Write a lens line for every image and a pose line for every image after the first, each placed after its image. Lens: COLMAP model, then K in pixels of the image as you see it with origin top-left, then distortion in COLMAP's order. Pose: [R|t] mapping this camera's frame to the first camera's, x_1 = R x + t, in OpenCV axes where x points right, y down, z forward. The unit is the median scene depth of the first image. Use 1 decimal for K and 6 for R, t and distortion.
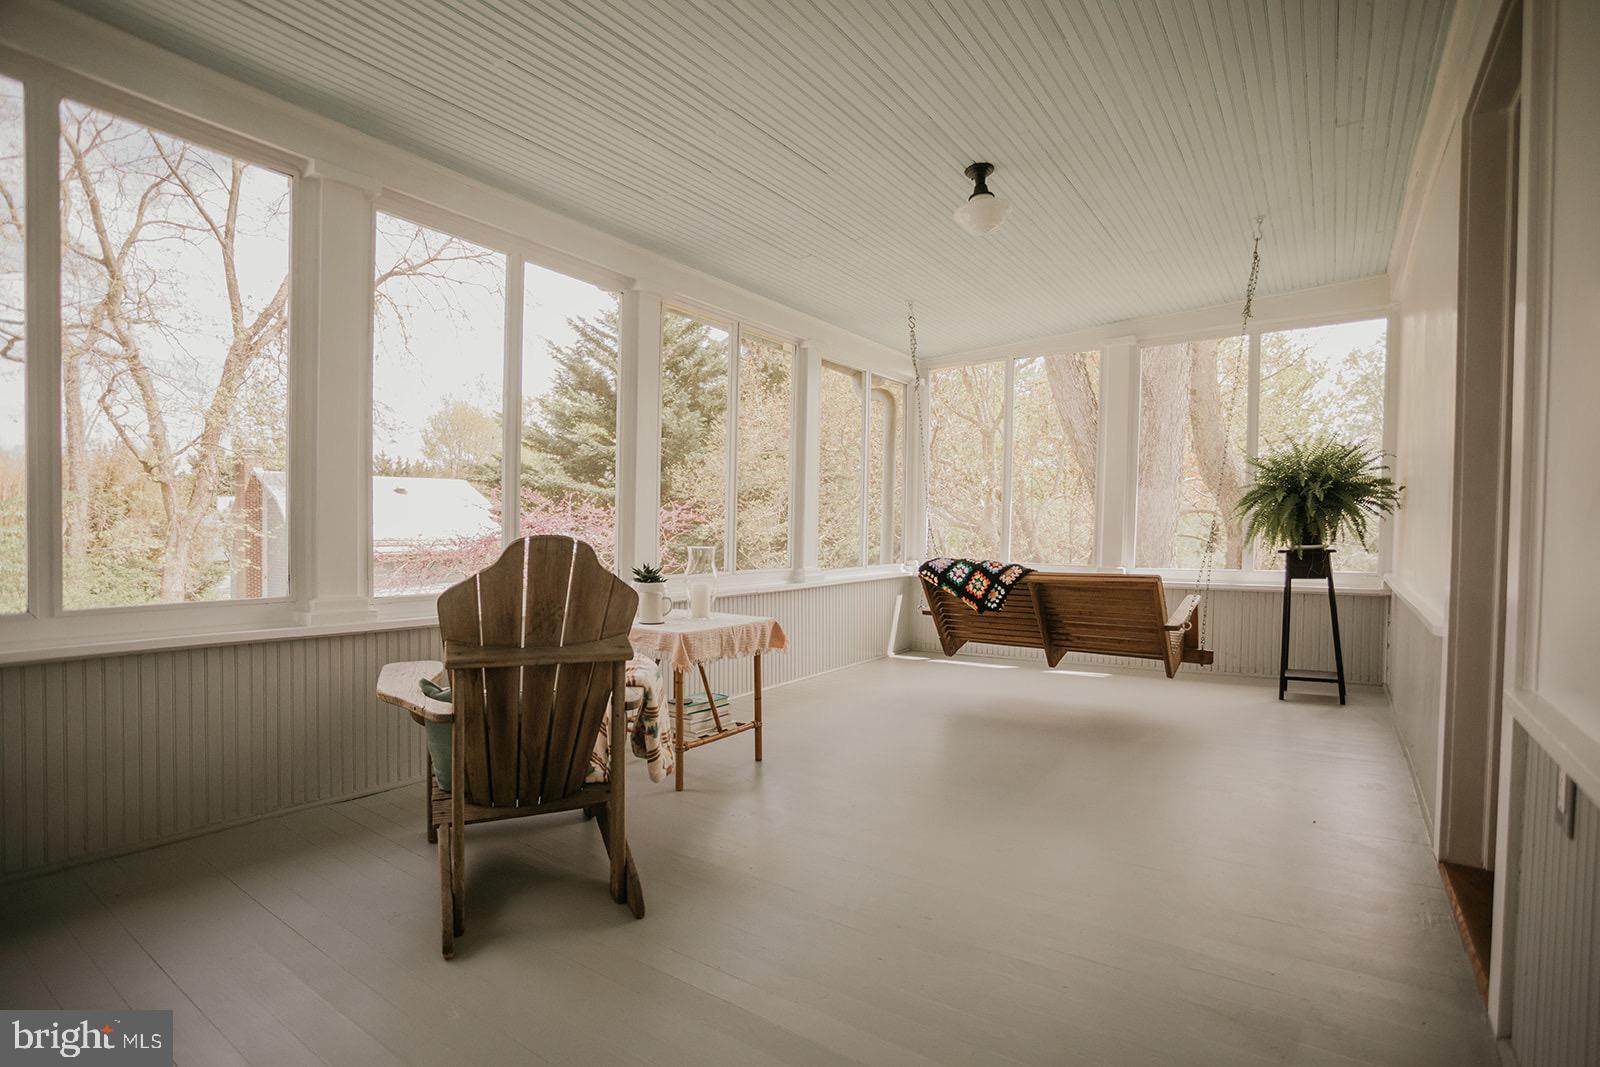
lens RADIAL K [[795.9, 0, 804.7], [0, 795.9, 530.0], [0, 0, 1]] dist [-0.041853, 0.016737]
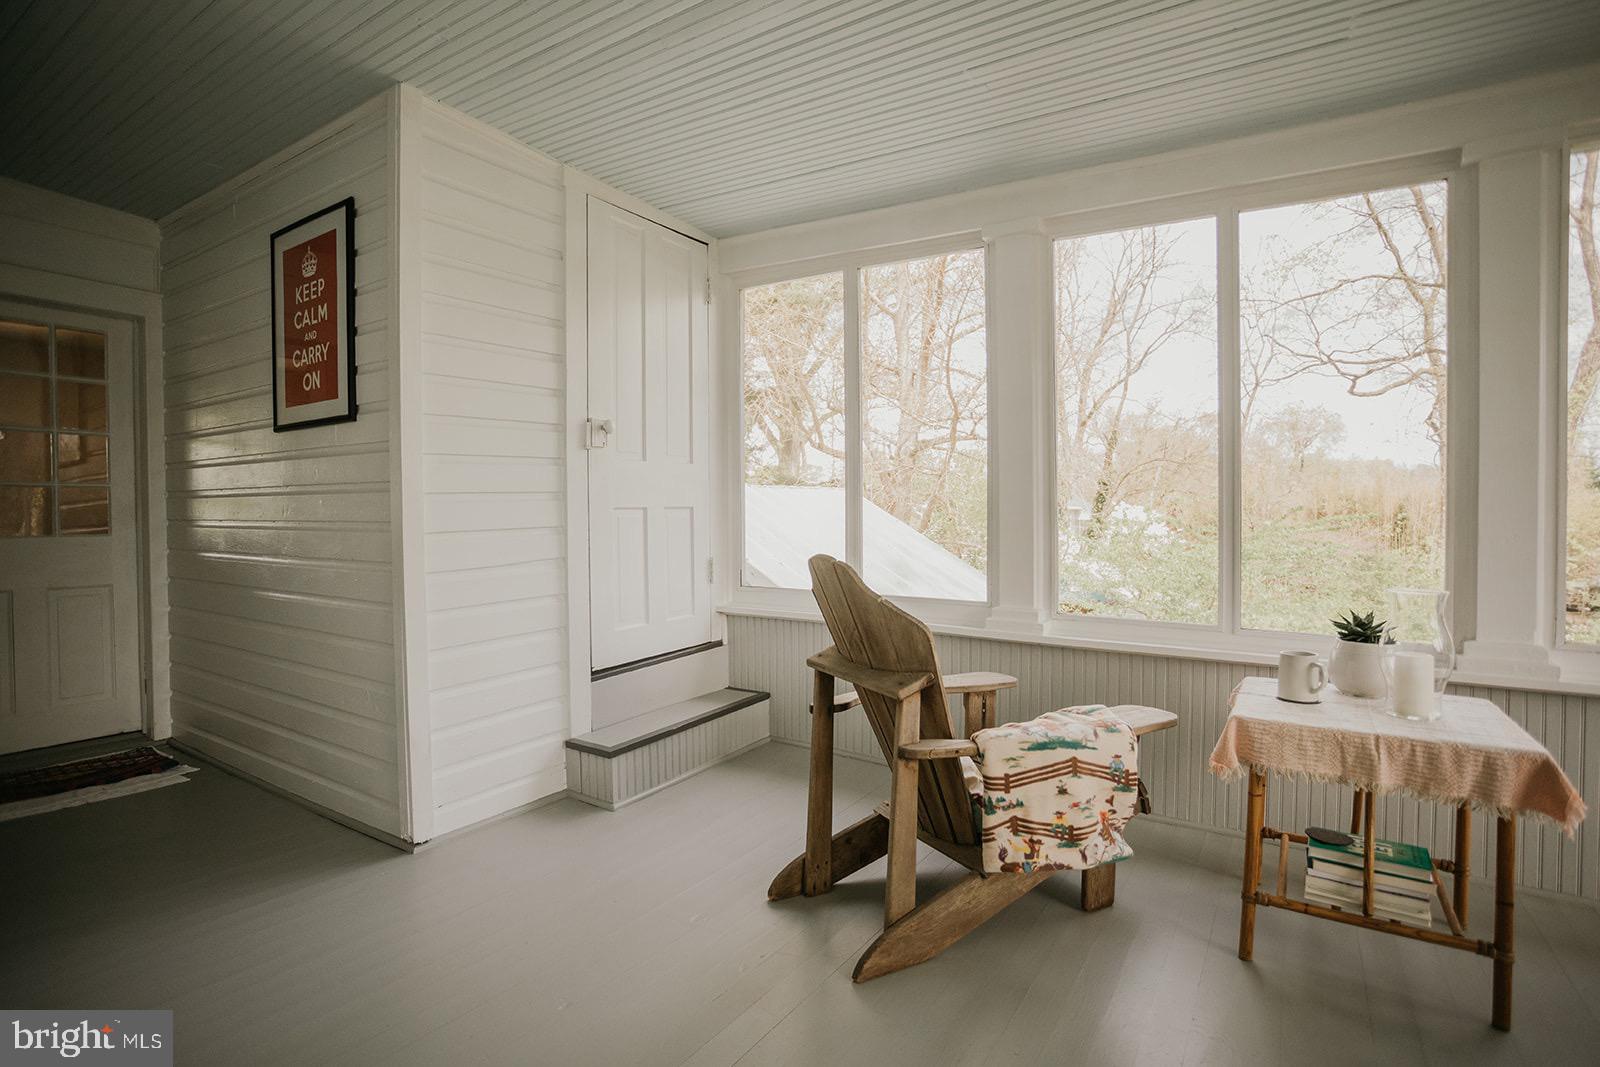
lens RADIAL K [[795.9, 0, 804.7], [0, 795.9, 530.0], [0, 0, 1]] dist [-0.041853, 0.016737]
pose [[0.051789, 0.014593, -0.998551, 0.426147], [0.002222, 0.999889, 0.014728, -0.034392], [0.998656, -0.002981, 0.051751, 0.529939]]
